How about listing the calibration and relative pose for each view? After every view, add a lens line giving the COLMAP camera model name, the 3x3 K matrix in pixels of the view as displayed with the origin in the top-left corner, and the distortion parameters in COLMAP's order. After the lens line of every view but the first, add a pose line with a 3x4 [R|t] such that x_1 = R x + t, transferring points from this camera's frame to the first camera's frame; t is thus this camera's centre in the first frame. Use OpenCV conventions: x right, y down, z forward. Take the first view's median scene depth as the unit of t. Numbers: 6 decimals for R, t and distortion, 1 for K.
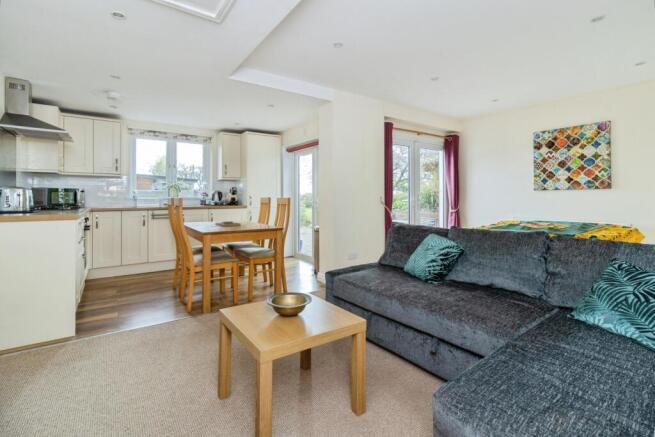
lens RADIAL K [[308.7, 0, 327.3], [0, 308.7, 203.4], [0, 0, 1]] dist [-0.003999, -0.000634]
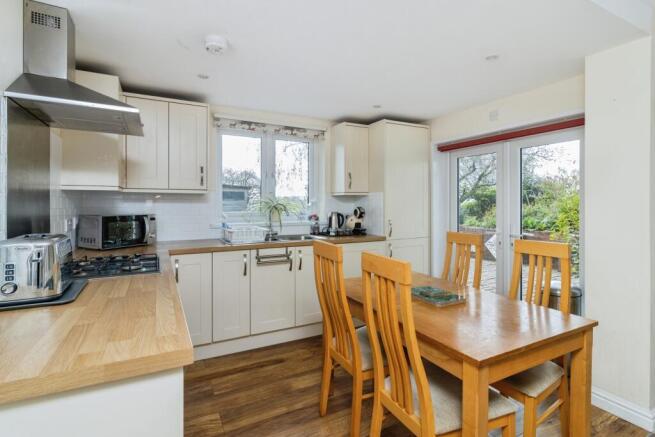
lens RADIAL K [[333.9, 0, 328.1], [0, 333.9, 213.5], [0, 0, 1]] dist [0.008232, 0.000696]
pose [[0.991533, 0.005997, -0.129716, -0.292657], [-0.004614, 0.999929, 0.010963, -0.048589], [0.129772, -0.010272, 0.991491, 0.309634]]
